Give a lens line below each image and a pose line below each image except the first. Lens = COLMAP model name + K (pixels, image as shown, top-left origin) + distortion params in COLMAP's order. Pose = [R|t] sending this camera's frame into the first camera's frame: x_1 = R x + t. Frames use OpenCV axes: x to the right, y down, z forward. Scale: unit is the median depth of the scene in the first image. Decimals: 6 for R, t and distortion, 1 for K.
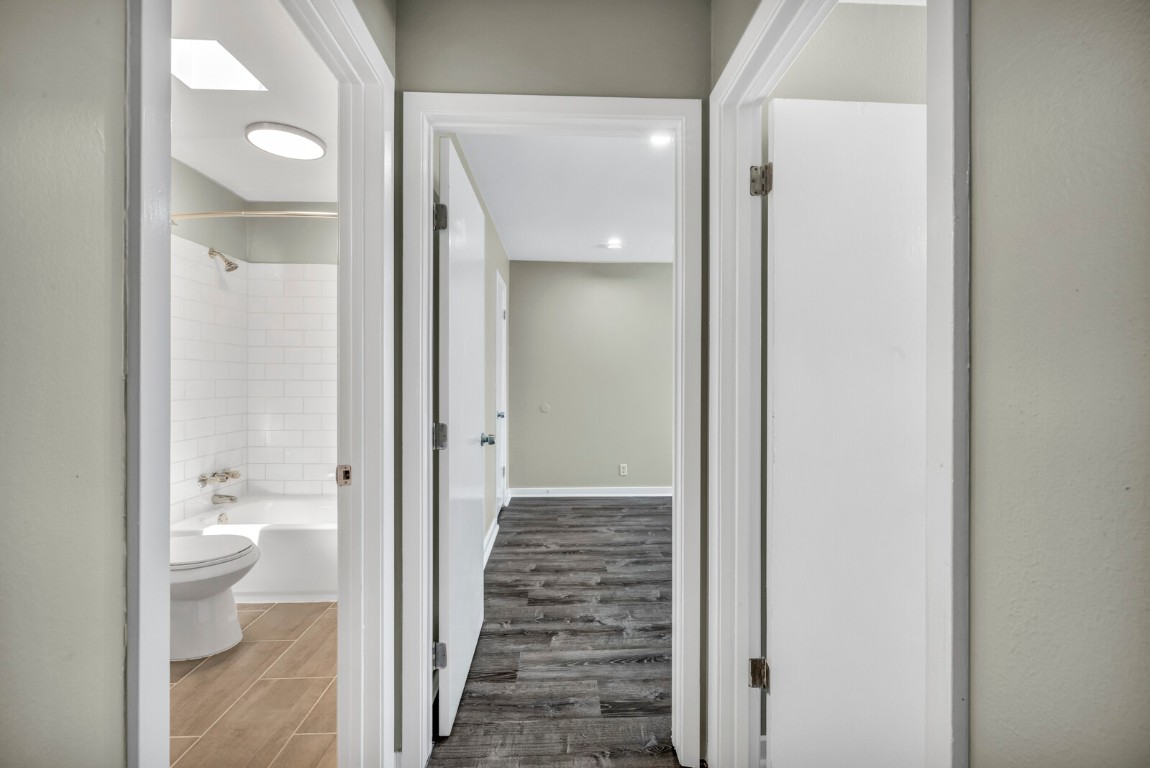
lens RADIAL K [[490.9, 0, 575.0], [0, 490.9, 384.4], [0, 0, 1]] dist [0.001008, -0.000294]
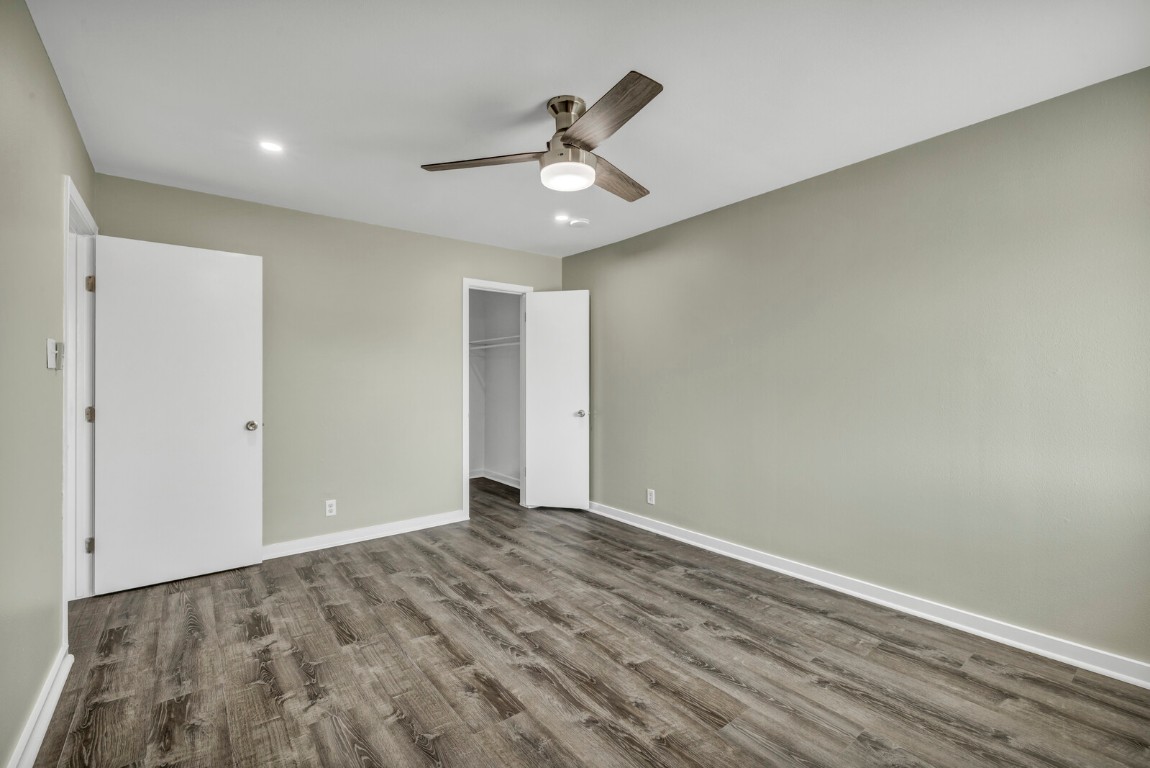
lens RADIAL K [[490.9, 0, 563.5], [0, 490.9, 384.9], [0, 0, 1]] dist [0.001008, -0.000294]
pose [[0.579016, 0.004640, -0.815303, 0.609645], [-0.007571, 0.999971, 0.000315, -0.003034], [0.815281, 0.005991, 0.579034, 0.402063]]
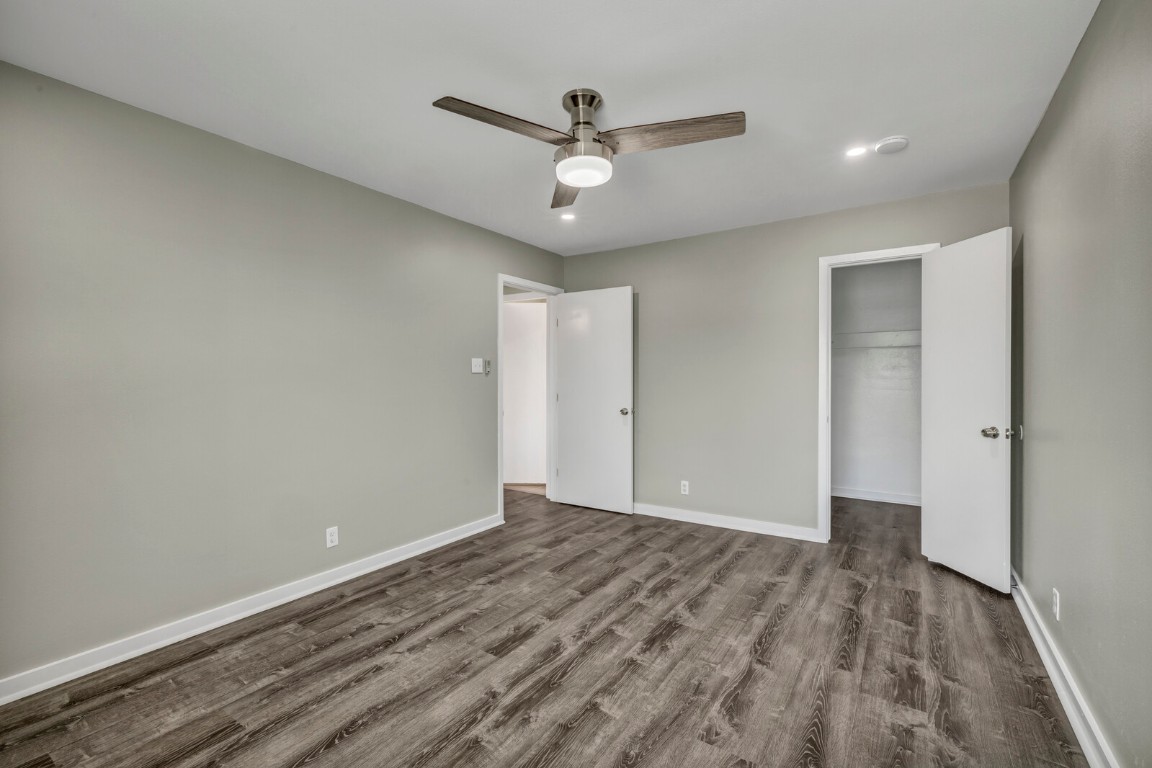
lens RADIAL K [[491.8, 0, 590.8], [0, 491.8, 380.7], [0, 0, 1]] dist [0.001008, -0.000294]
pose [[-0.574836, 0.005356, -0.818251, 0.604764], [-0.007878, 0.999896, 0.012079, -0.010614], [0.818231, 0.013389, -0.574734, 0.852084]]
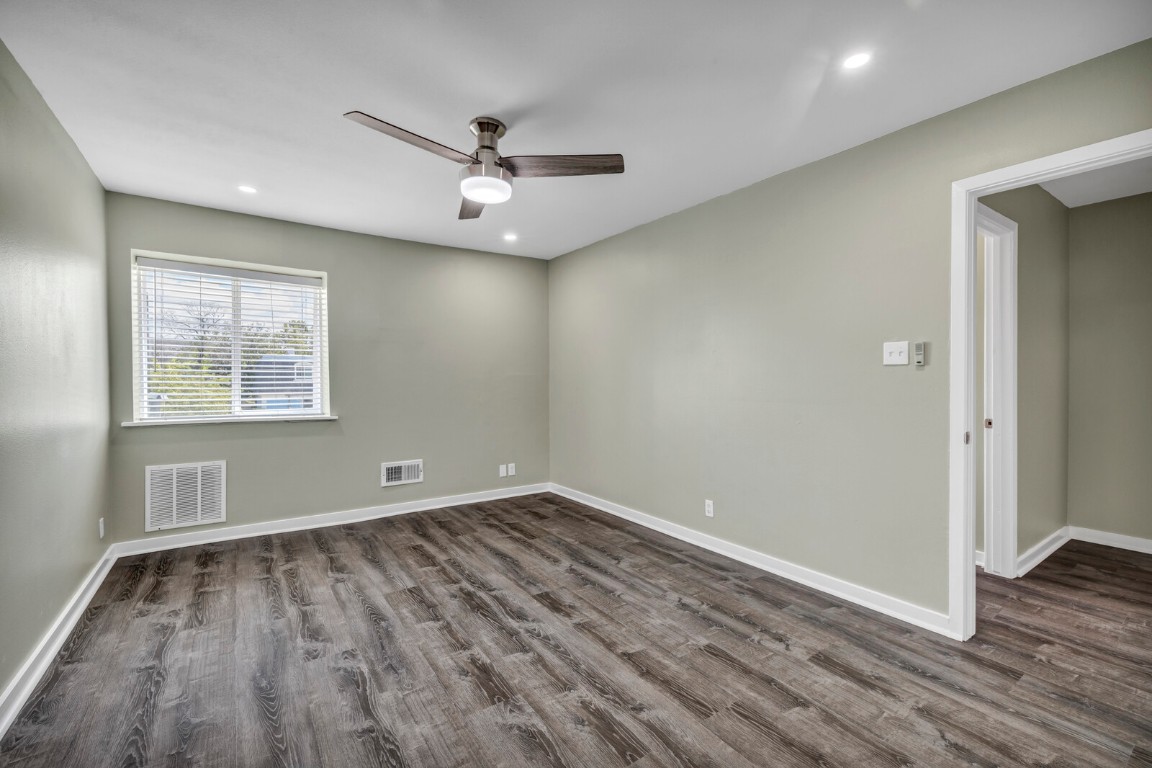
lens RADIAL K [[491.8, 0, 580.7], [0, 491.8, 384.2], [0, 0, 1]] dist [0.001008, -0.000294]
pose [[-0.544551, -0.015021, 0.838593, -0.106246], [0.011316, 0.999617, 0.025253, -0.008817], [-0.838652, 0.023242, -0.544172, 0.793800]]
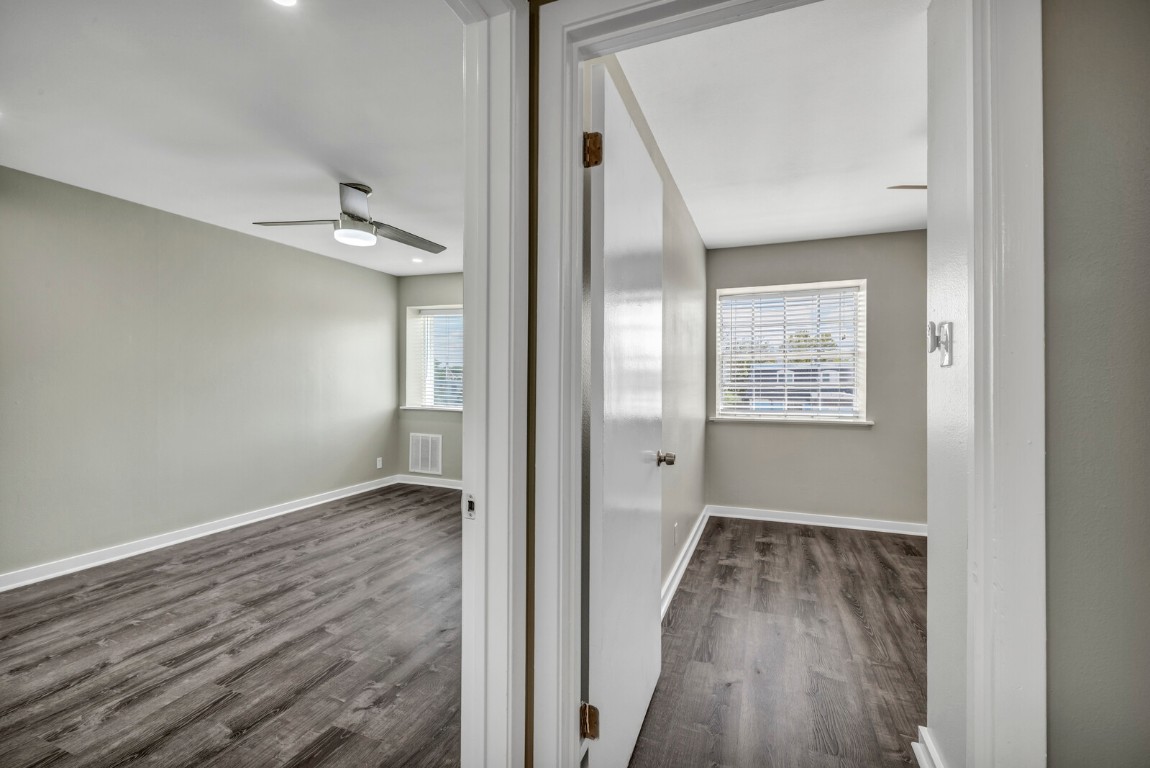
lens RADIAL K [[490.9, 0, 582.1], [0, 490.9, 377.4], [0, 0, 1]] dist [0.001008, -0.000294]
pose [[0.395037, 0.009076, 0.918620, -0.110390], [0.005732, 0.999907, -0.012344, 0.000761], [-0.918647, 0.010142, 0.394949, 0.176431]]
